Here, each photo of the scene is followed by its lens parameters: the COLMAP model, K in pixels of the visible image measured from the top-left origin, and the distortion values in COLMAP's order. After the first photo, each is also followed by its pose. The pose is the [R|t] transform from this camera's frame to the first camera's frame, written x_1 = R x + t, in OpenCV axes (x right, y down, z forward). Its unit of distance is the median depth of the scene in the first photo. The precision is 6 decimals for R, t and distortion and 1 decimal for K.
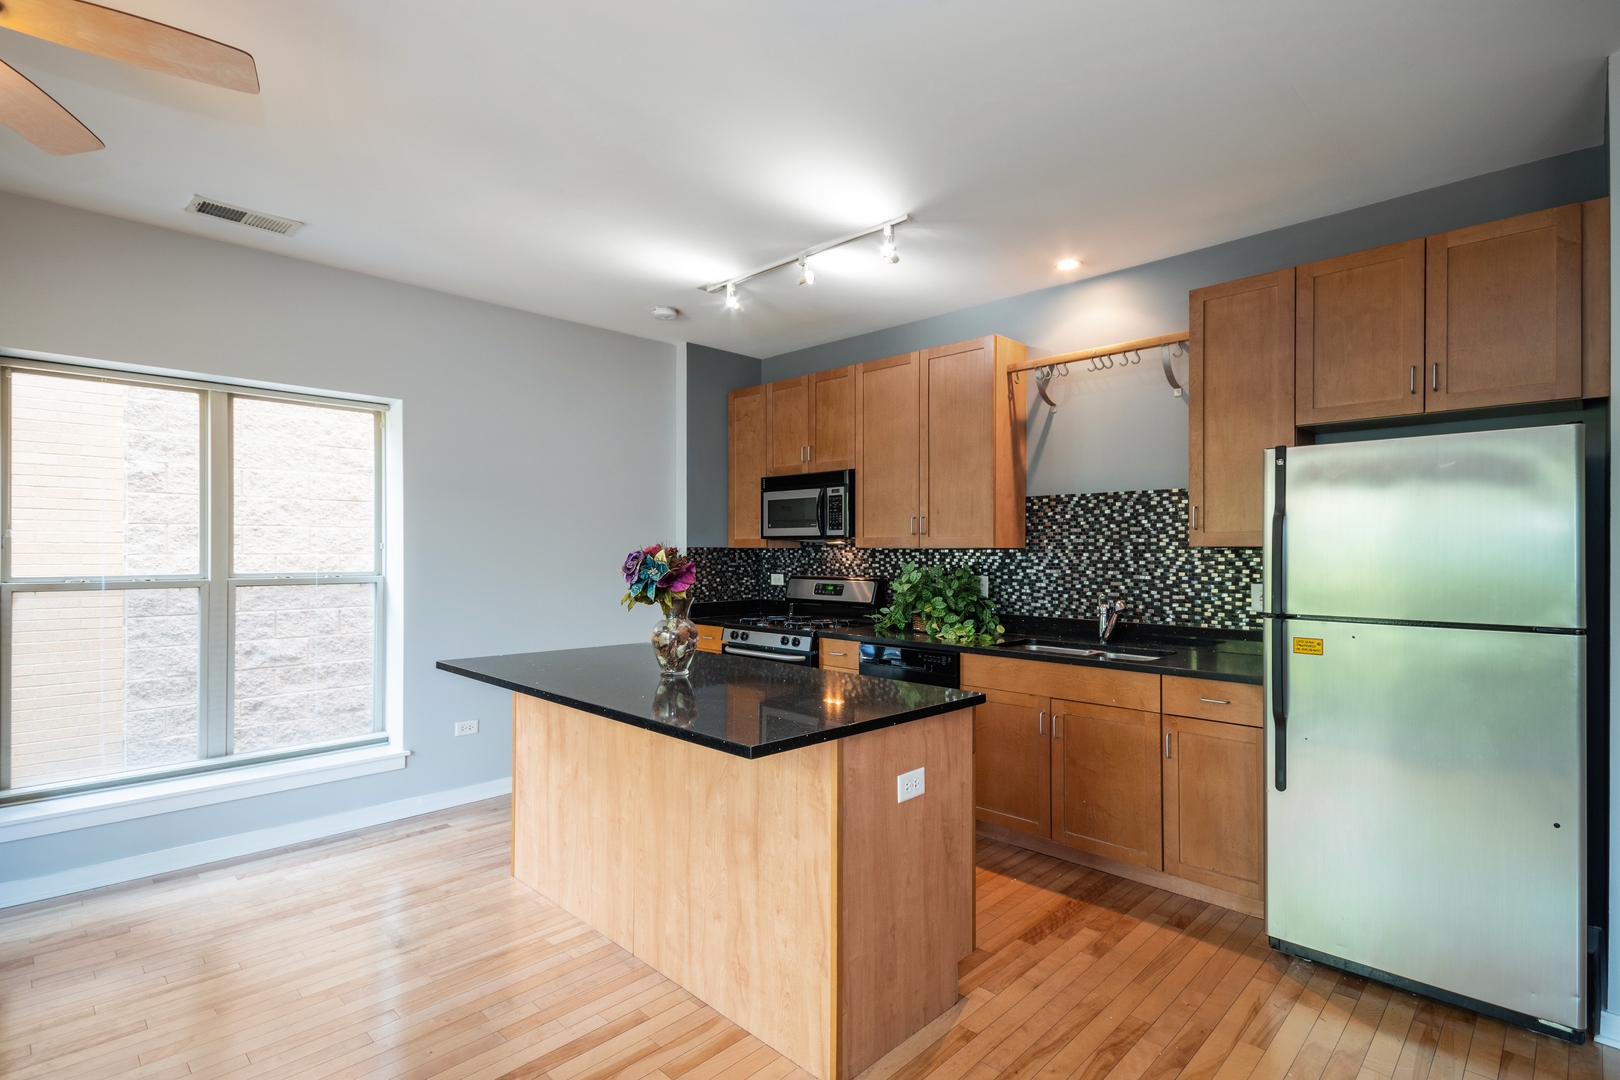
lens RADIAL K [[786.6, 0, 819.2], [0, 786.6, 549.9], [0, 0, 1]] dist [0.006004, 0.000384]
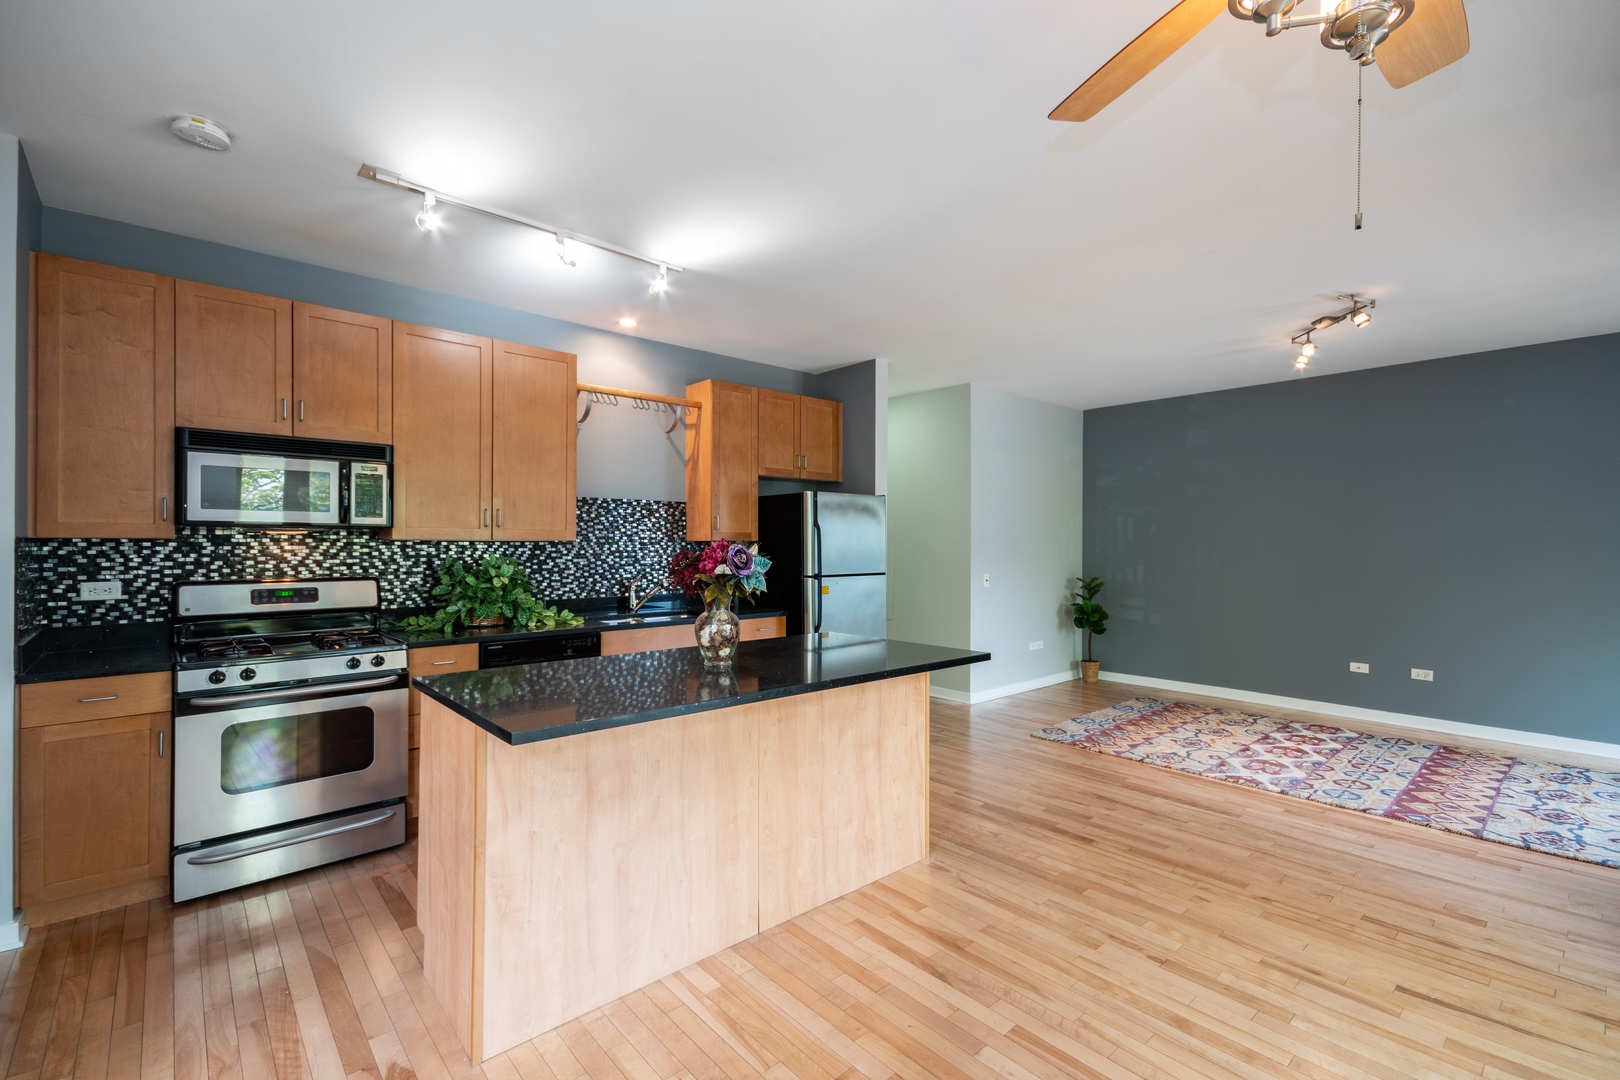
lens RADIAL K [[710.6, 0, 813.5], [0, 710.6, 542.4], [0, 0, 1]] dist [0.005626, -0.000190]
pose [[0.071322, -0.000883, 0.997453, -0.763314], [-0.002642, 0.999996, 0.001074, -0.002132], [-0.997450, -0.002711, 0.071319, 0.563589]]
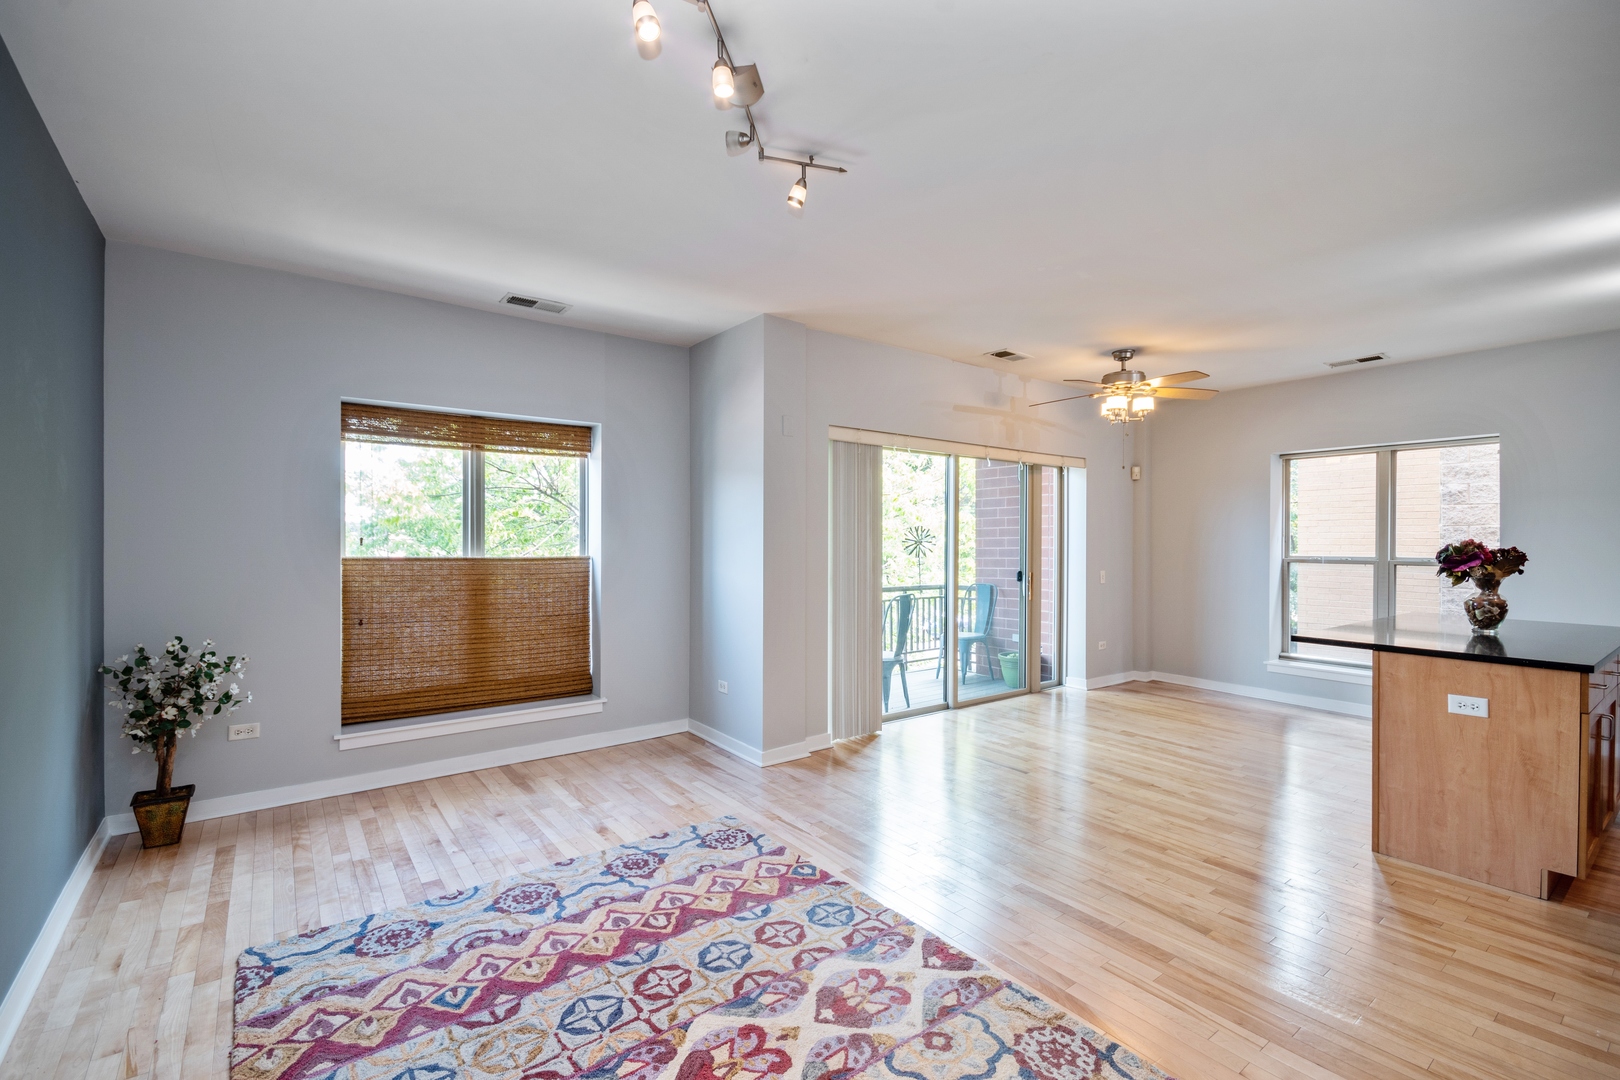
lens RADIAL K [[710.6, 0, 818.2], [0, 710.6, 543.6], [0, 0, 1]] dist [0.005626, -0.000190]
pose [[-0.141014, 0.003331, -0.990002, 0.875470], [-0.003475, 0.999987, 0.003860, -0.000433], [0.990002, 0.003984, -0.141000, 0.000728]]
